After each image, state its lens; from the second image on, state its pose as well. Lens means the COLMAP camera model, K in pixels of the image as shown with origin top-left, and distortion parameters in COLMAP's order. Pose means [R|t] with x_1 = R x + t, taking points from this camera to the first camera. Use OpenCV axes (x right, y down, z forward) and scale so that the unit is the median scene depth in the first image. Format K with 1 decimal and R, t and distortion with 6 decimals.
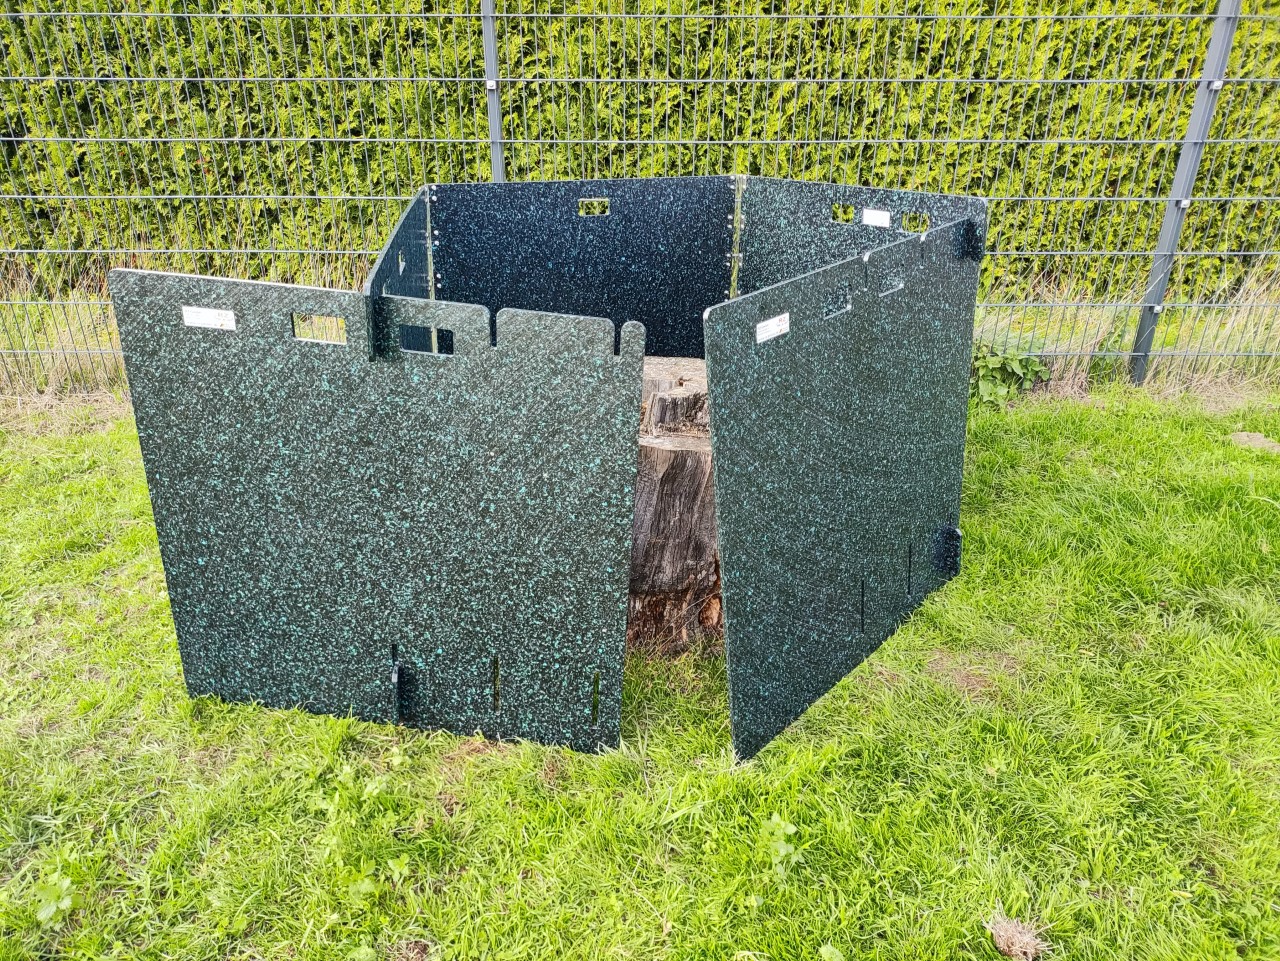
lens RADIAL K [[933.2, 0, 640.6], [0, 933.2, 484.7], [0, 0, 1]] dist [0.027481, -0.057521]
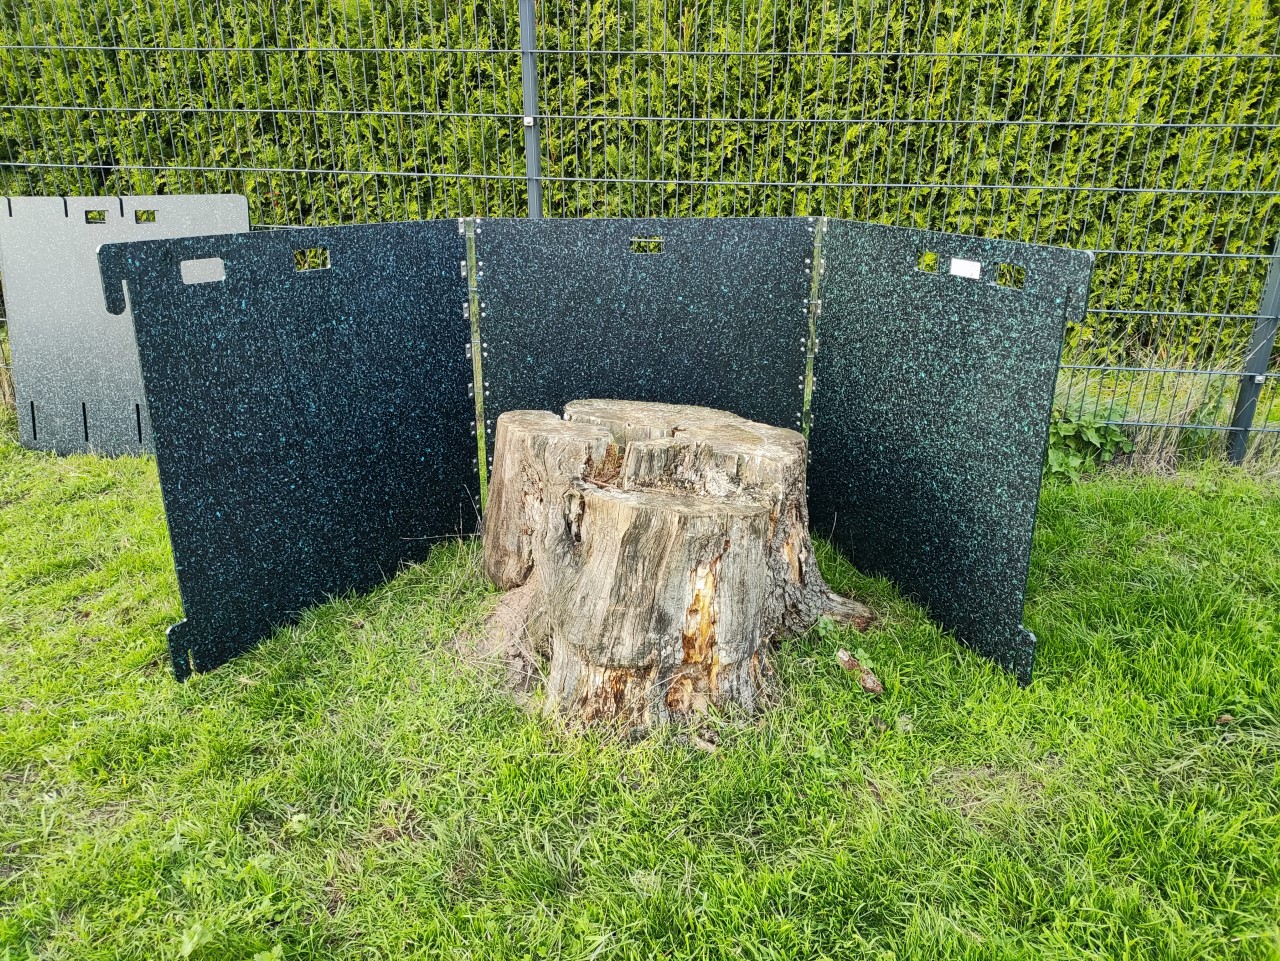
lens RADIAL K [[933.2, 0, 642.4], [0, 933.2, 452.8], [0, 0, 1]] dist [0.027481, -0.057521]
pose [[0.991280, 0.054642, -0.119911, 0.075581], [-0.064349, 0.994825, -0.078630, -0.010409], [0.114994, 0.085661, 0.989666, 0.059386]]
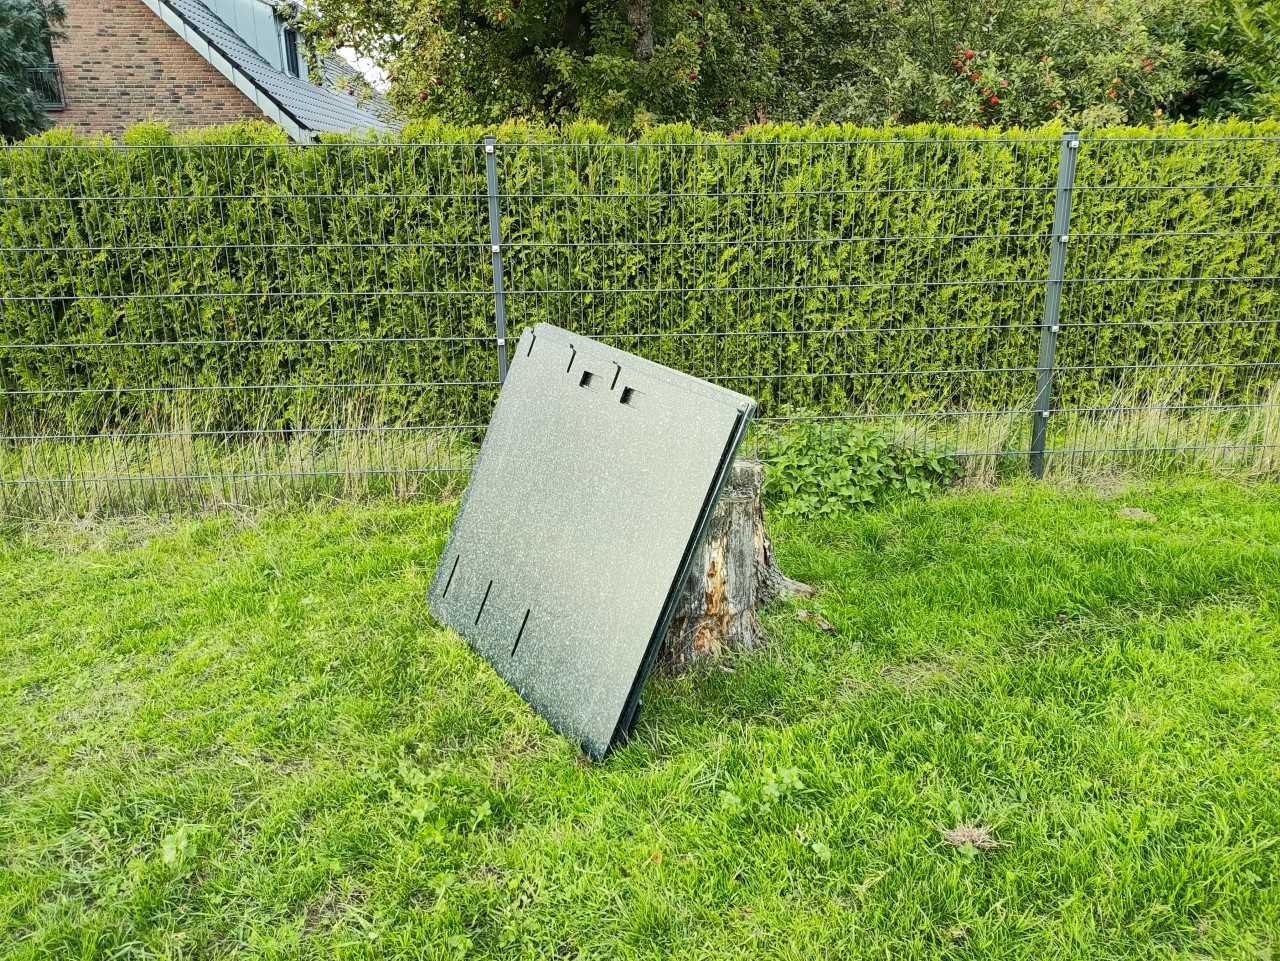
lens RADIAL K [[933.2, 0, 647.3], [0, 933.2, 465.5], [0, 0, 1]] dist [0.027481, -0.057521]
pose [[0.997365, -0.031075, 0.065560, -0.039570], [0.043668, 0.978740, -0.200405, 0.087935], [-0.057939, 0.202740, 0.977517, -0.130391]]
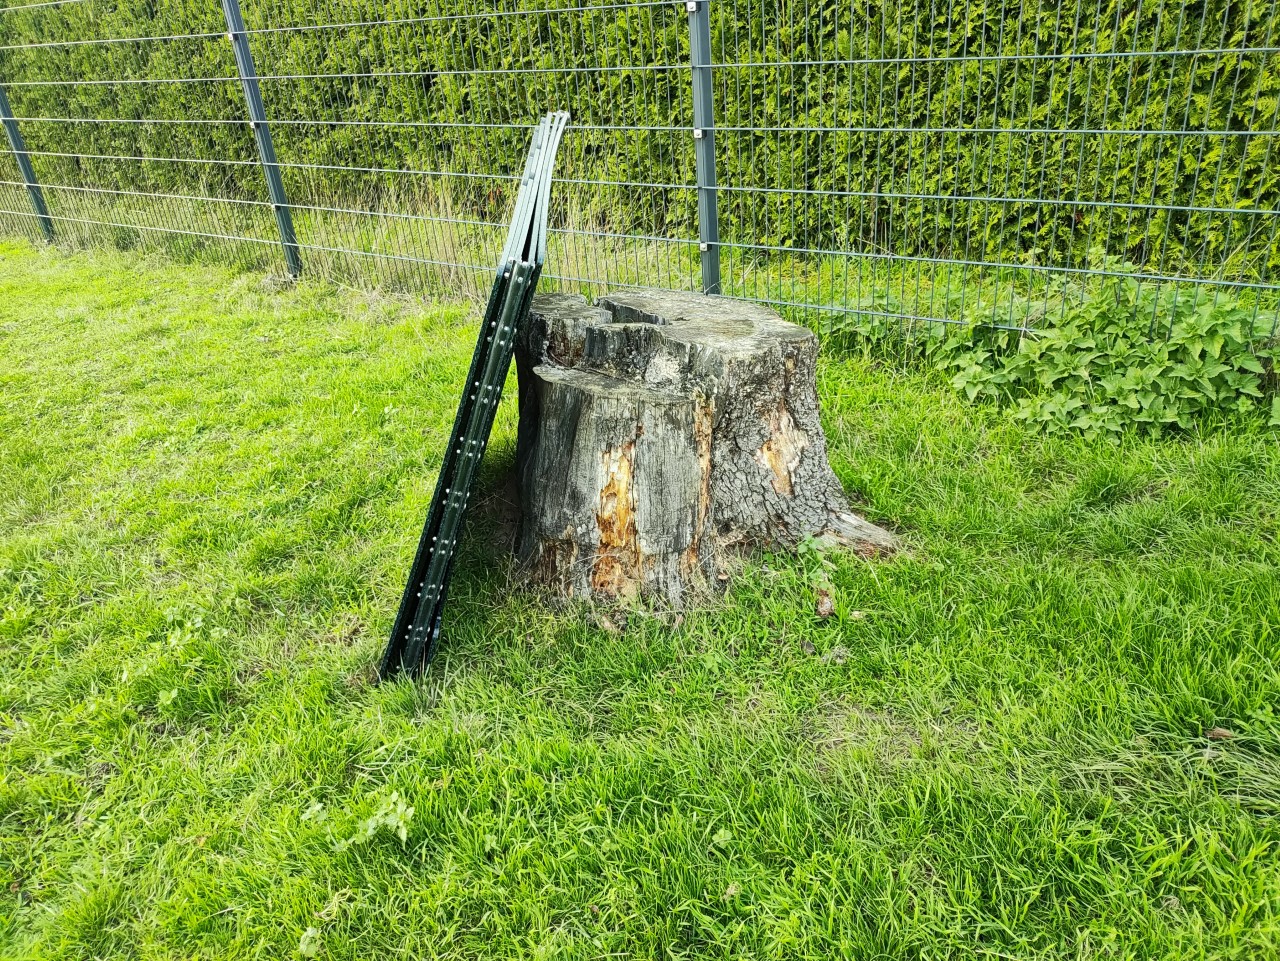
lens RADIAL K [[933.2, 0, 648.4], [0, 933.2, 456.2], [0, 0, 1]] dist [0.027481, -0.057521]
pose [[0.828785, 0.188859, -0.526732, 0.314856], [-0.185476, 0.980825, 0.059836, -0.020232], [0.527933, 0.048105, 0.847922, 0.148238]]
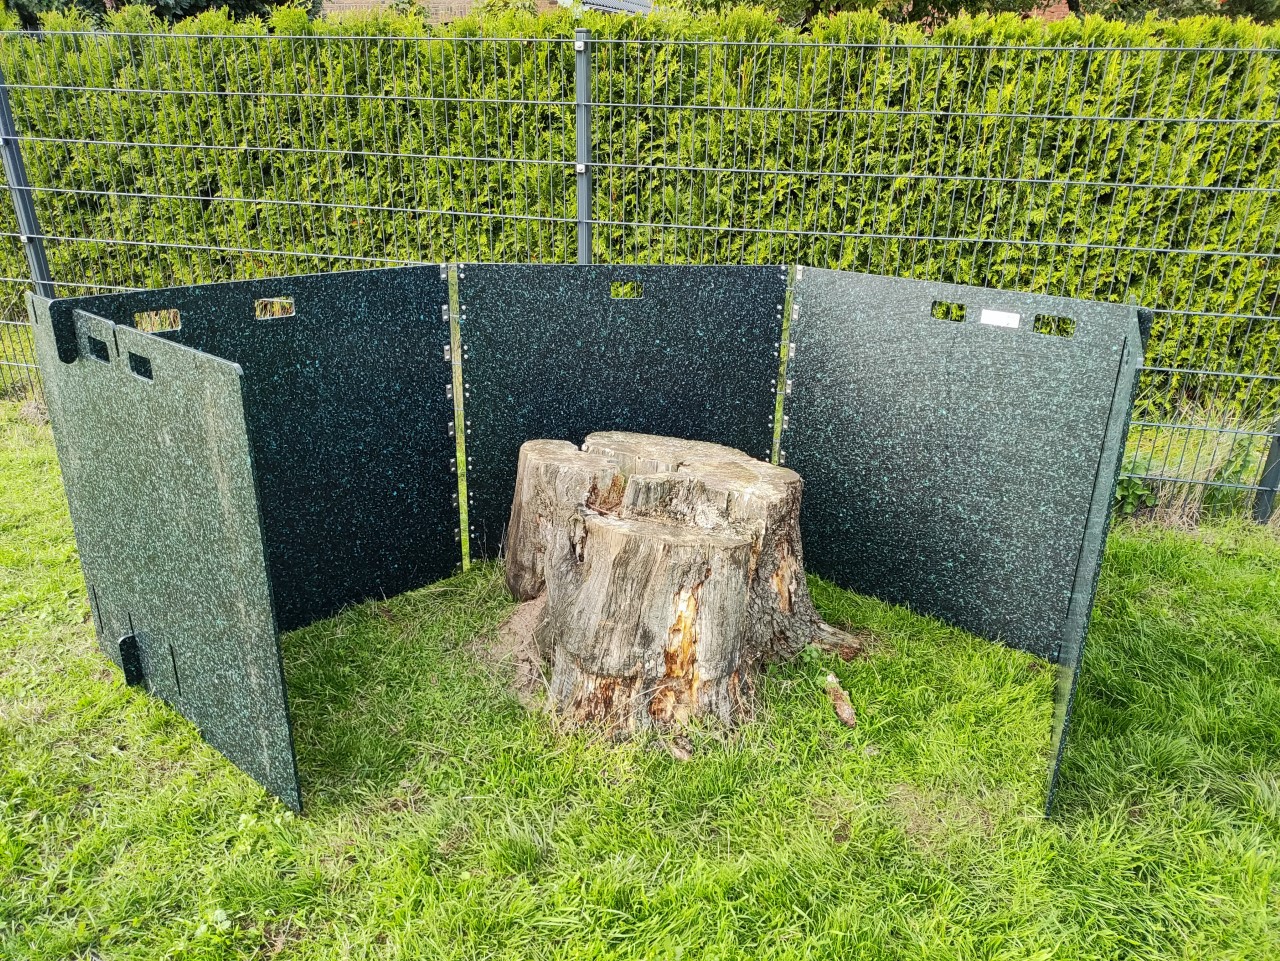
lens RADIAL K [[933.2, 0, 641.2], [0, 933.2, 483.4], [0, 0, 1]] dist [0.027481, -0.057521]
pose [[0.971466, 0.107946, -0.211189, 0.132999], [-0.122869, 0.990678, -0.058824, -0.018136], [0.202871, 0.083095, 0.975673, 0.013429]]
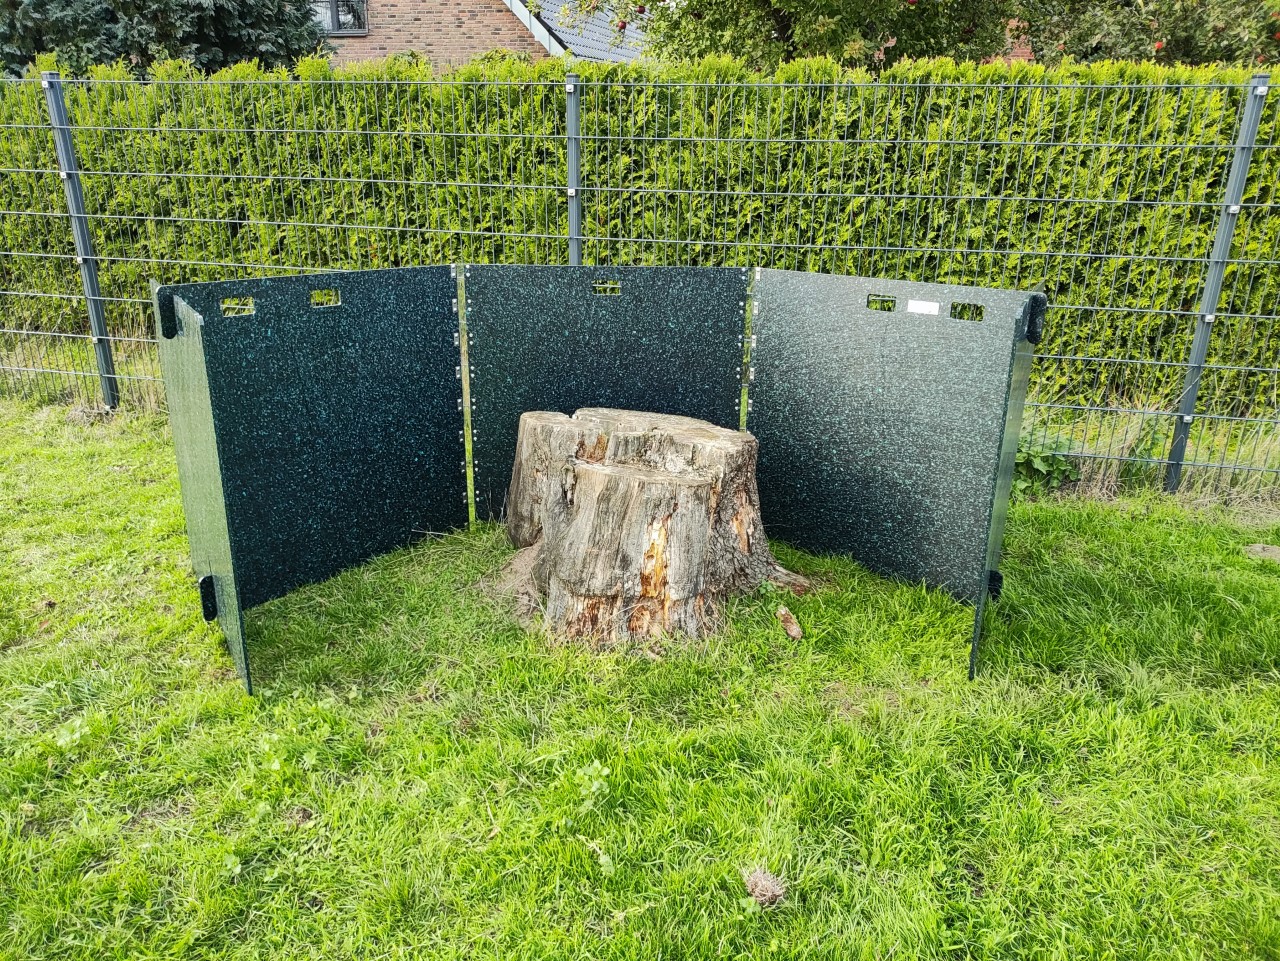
lens RADIAL K [[933.2, 0, 635.1], [0, 933.2, 474.6], [0, 0, 1]] dist [0.027481, -0.057521]
pose [[0.971969, 0.089590, -0.217373, 0.174028], [-0.115981, 0.986935, -0.111841, 0.049263], [0.204513, 0.133917, 0.969660, -0.090142]]
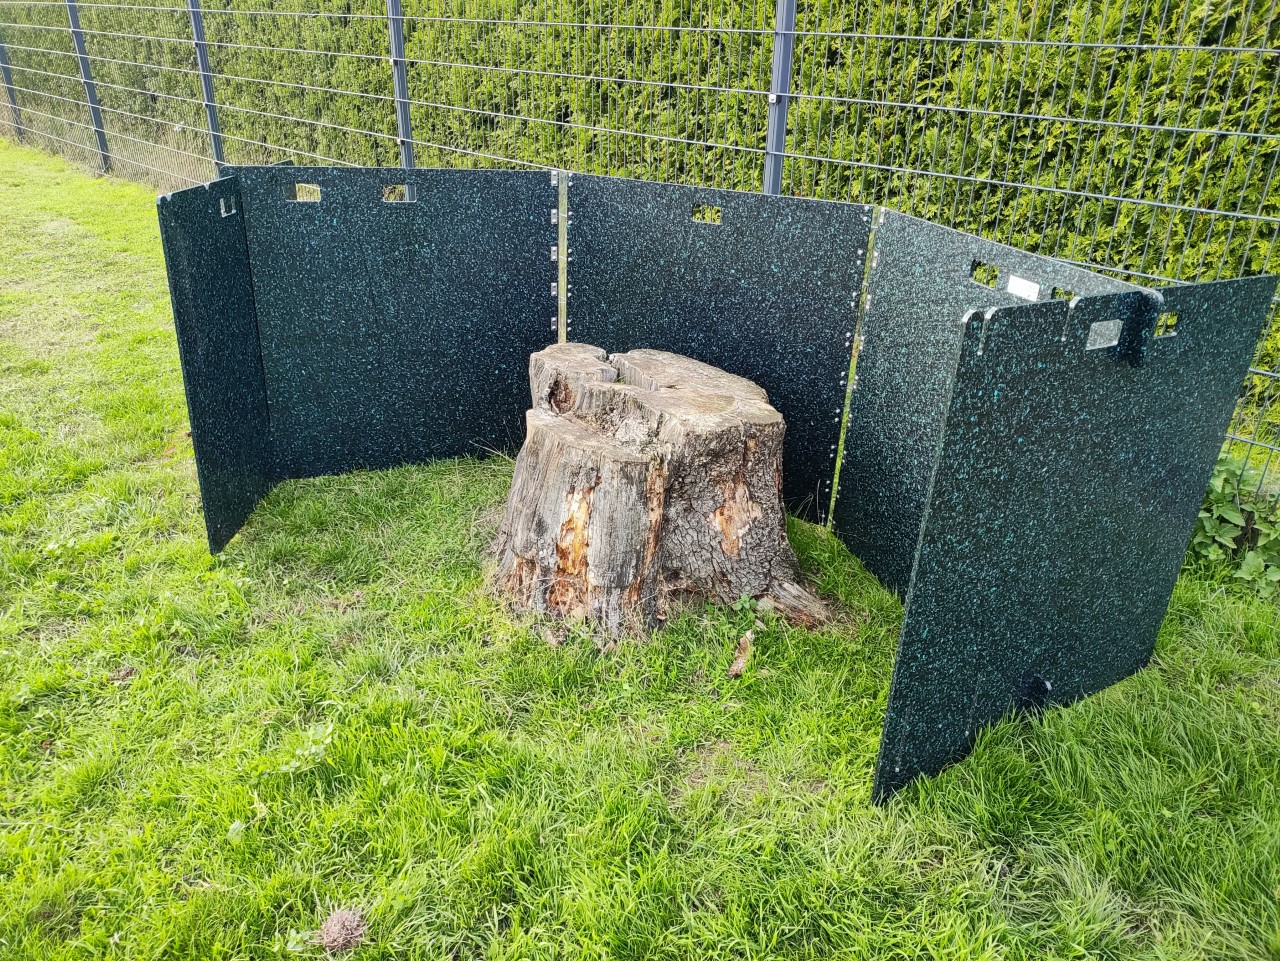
lens RADIAL K [[933.2, 0, 639.3], [0, 933.2, 469.8], [0, 0, 1]] dist [0.027481, -0.057521]
pose [[0.701596, 0.318382, -0.637492, 0.424705], [-0.342834, 0.935103, 0.089708, -0.066264], [0.624682, 0.155615, 0.765217, 0.138044]]
